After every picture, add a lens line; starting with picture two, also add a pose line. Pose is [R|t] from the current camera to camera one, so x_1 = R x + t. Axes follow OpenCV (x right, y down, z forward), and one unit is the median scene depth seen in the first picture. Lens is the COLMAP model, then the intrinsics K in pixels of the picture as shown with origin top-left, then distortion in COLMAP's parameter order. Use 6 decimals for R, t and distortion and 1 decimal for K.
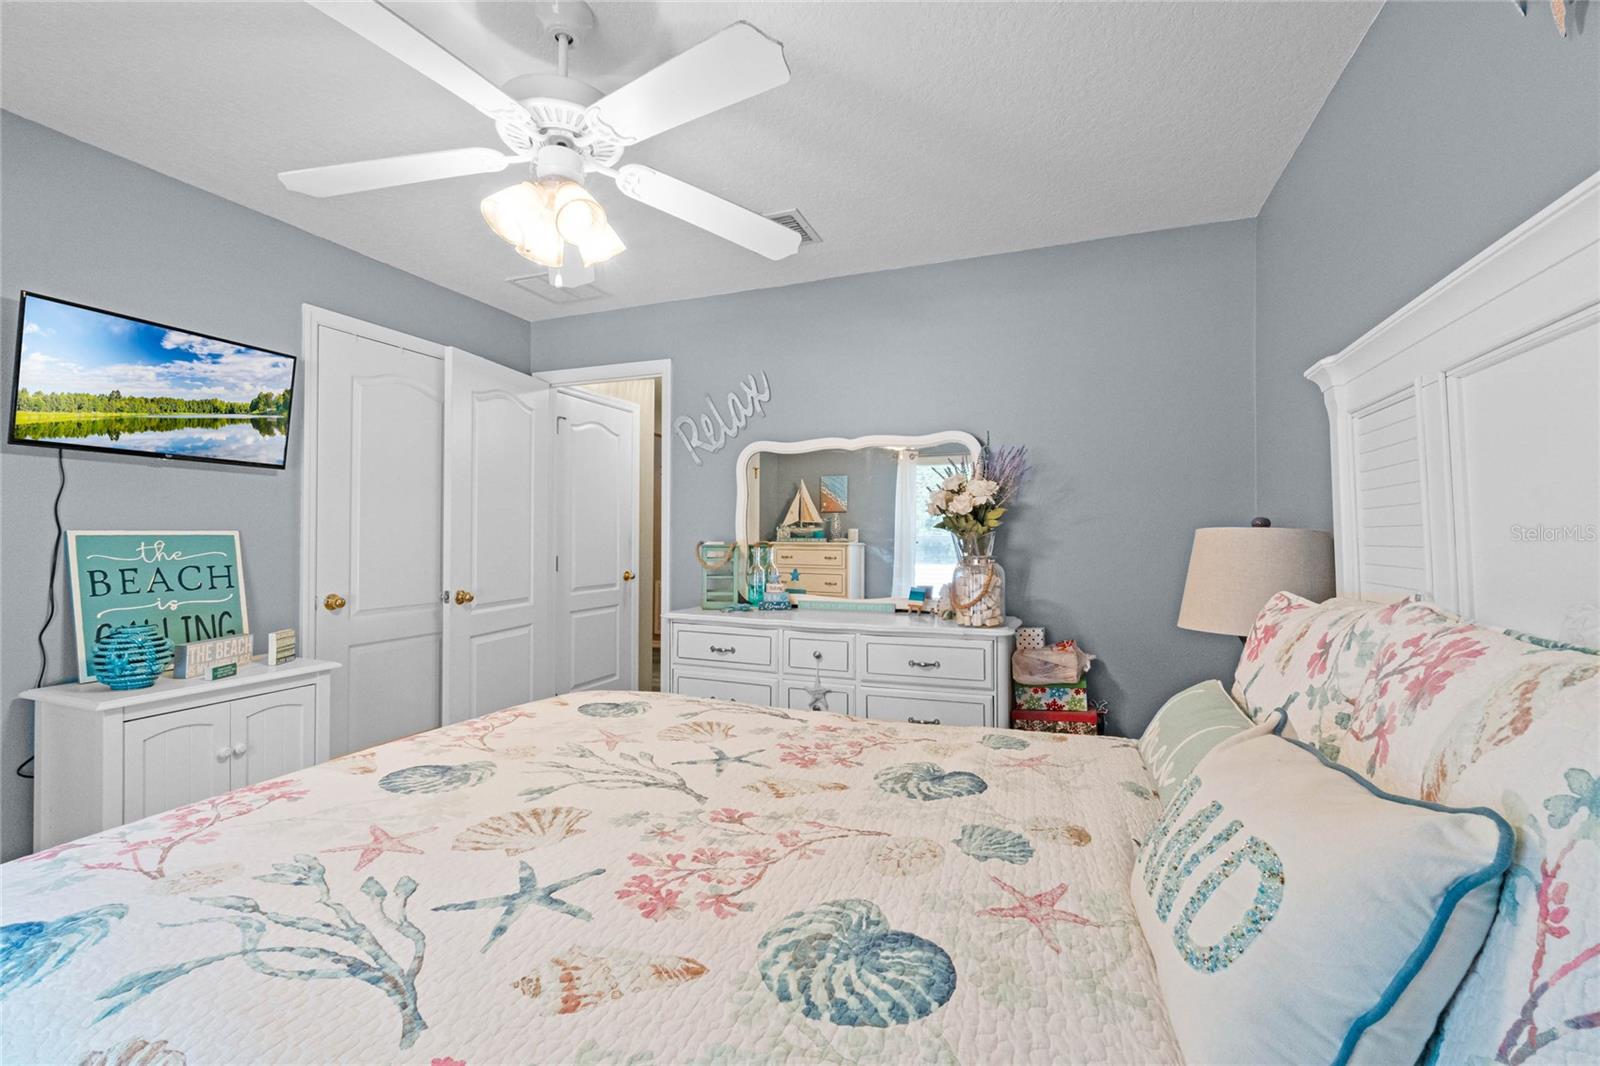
lens RADIAL K [[685.8, 0, 804.1], [0, 685.8, 540.2], [0, 0, 1]] dist [-0.012852, 0.002044]
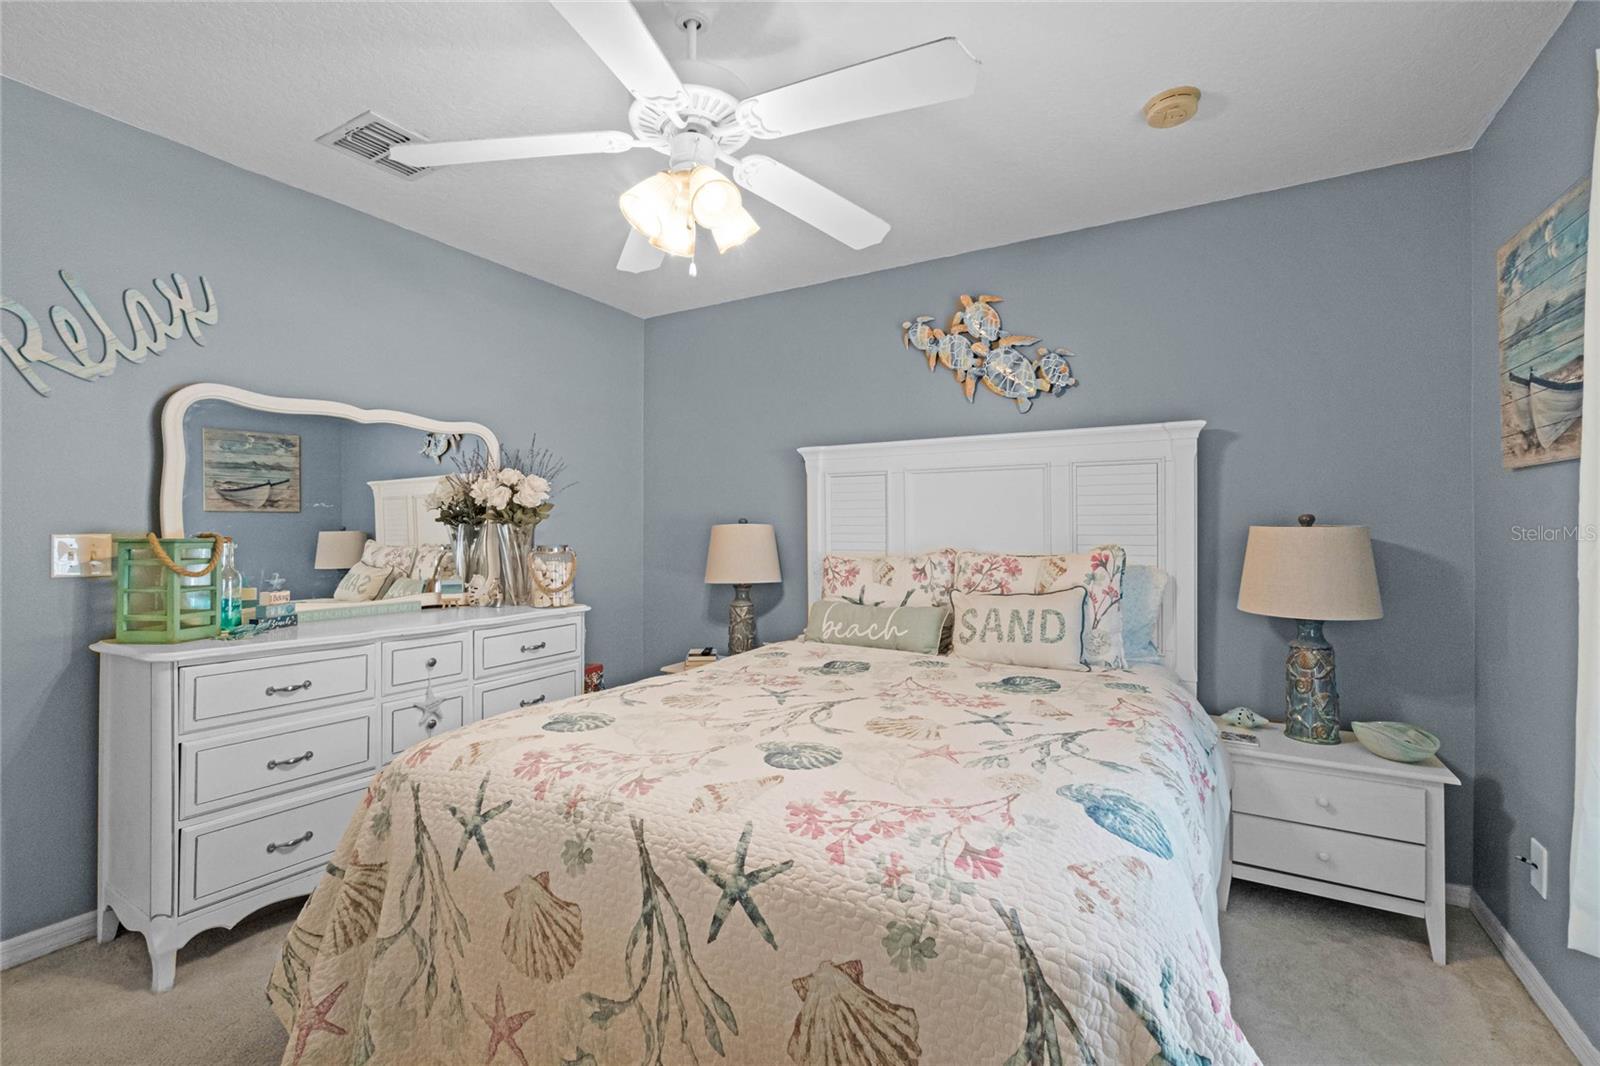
lens RADIAL K [[685.8, 0, 799.7], [0, 685.8, 532.0], [0, 0, 1]] dist [-0.012852, 0.002044]
pose [[0.162562, -0.003483, 0.986692, -1.395183], [0.000027, 0.999994, 0.003526, -0.003274], [-0.986698, -0.000547, 0.162561, 0.724736]]
